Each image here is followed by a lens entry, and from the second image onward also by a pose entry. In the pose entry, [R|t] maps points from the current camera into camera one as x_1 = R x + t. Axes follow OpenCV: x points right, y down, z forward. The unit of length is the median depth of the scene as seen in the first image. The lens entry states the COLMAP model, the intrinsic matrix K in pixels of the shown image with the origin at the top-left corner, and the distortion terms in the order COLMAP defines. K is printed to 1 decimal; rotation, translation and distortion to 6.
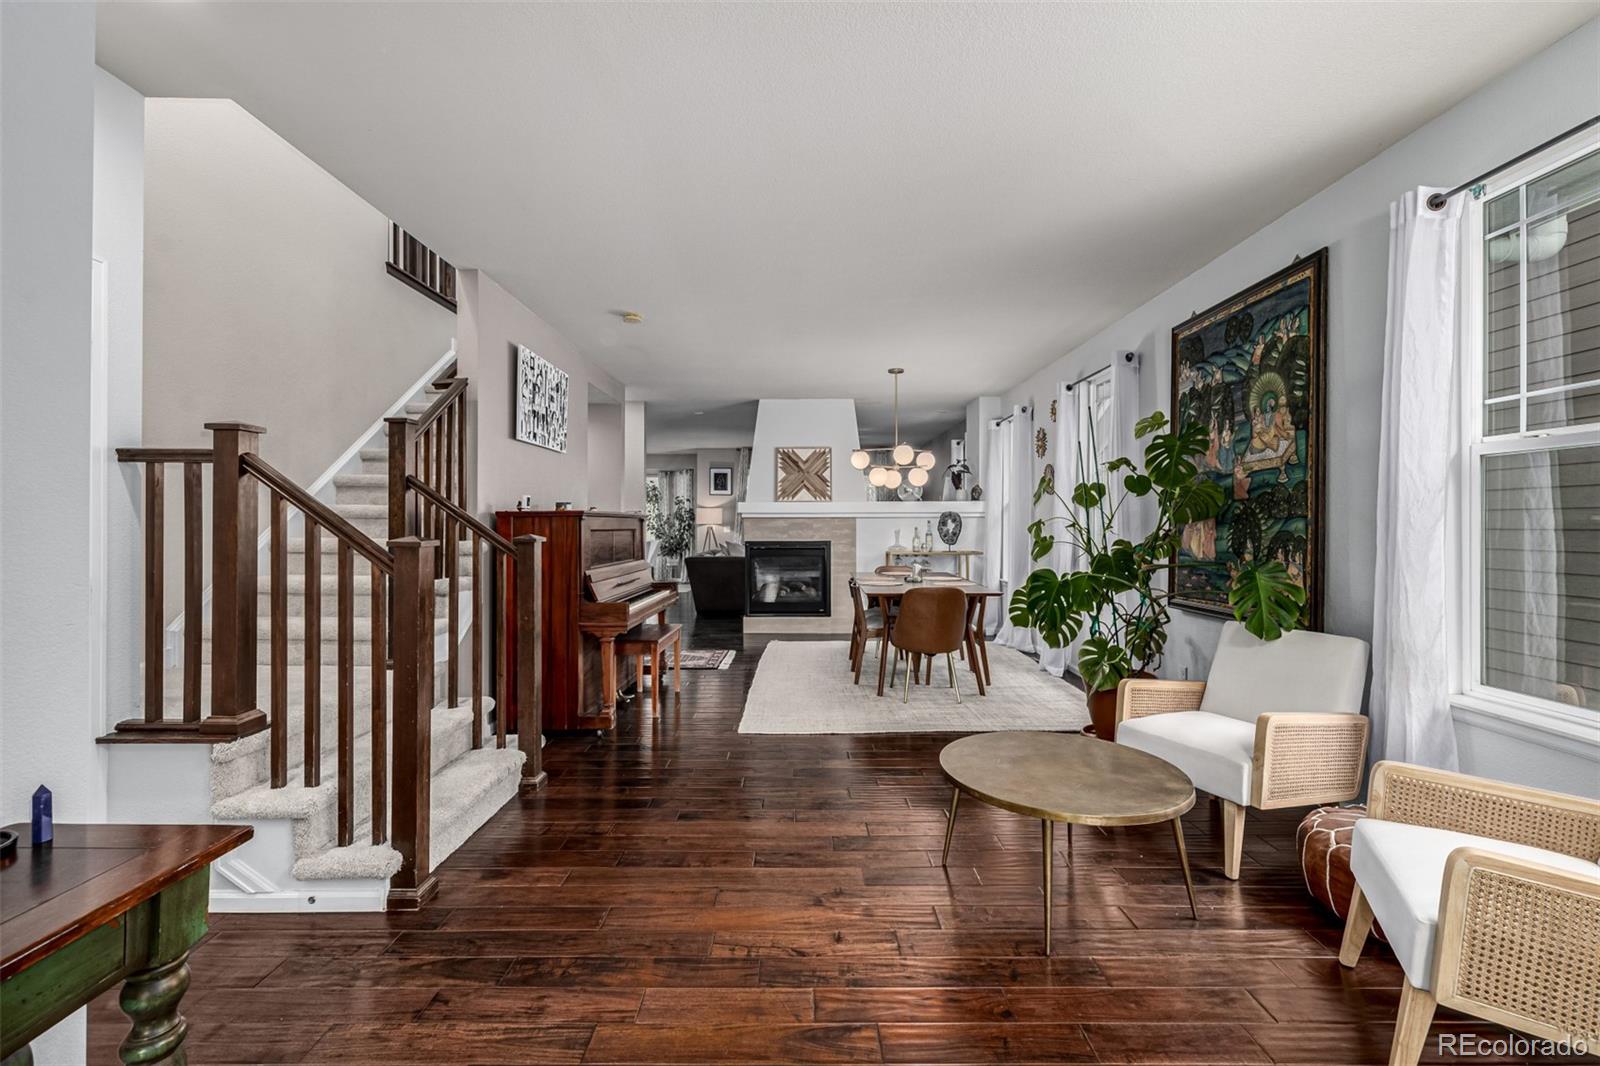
lens RADIAL K [[670.5, 0, 800.0], [0, 670.5, 533.0], [0, 0, 1]] dist [0.002675, 0.000317]
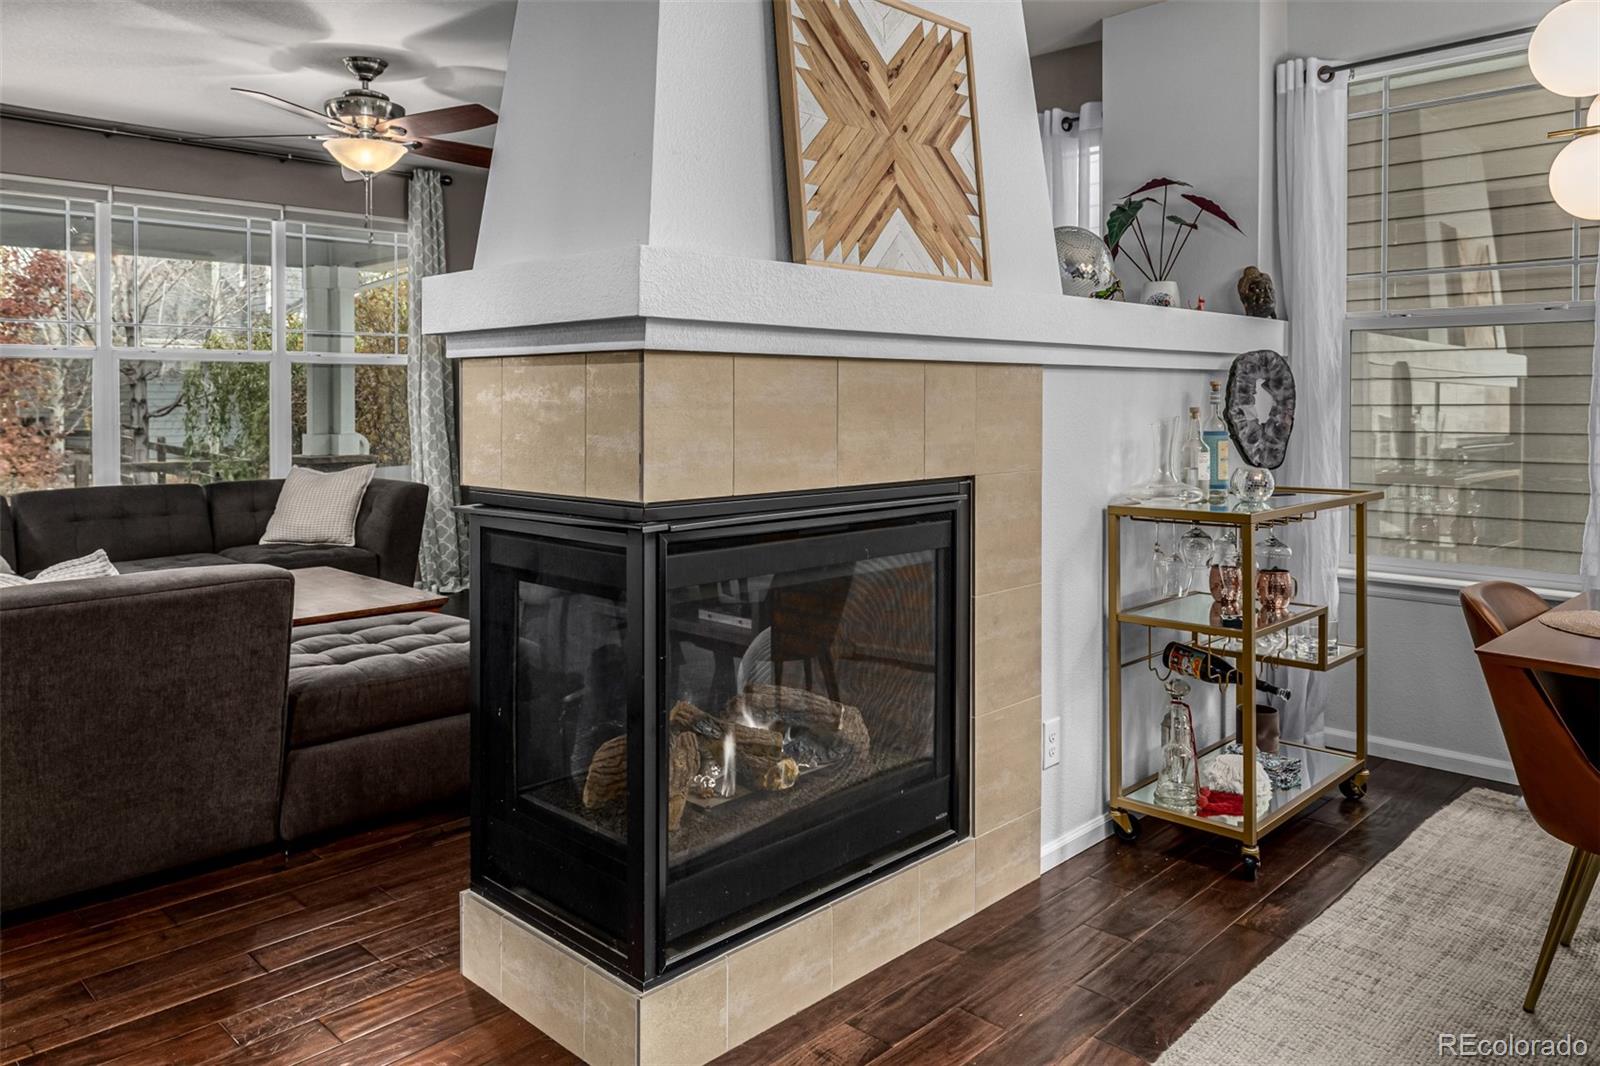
lens RADIAL K [[1103.5, 0, 800.0], [0, 1103.5, 533.0], [0, 0, 1]] dist [-0.004076, -0.000990]
pose [[0.701169, -0.091494, 0.707100, -0.248448], [0.004737, 0.992308, 0.123700, -0.013211], [-0.712979, -0.083385, 0.696209, 0.788900]]
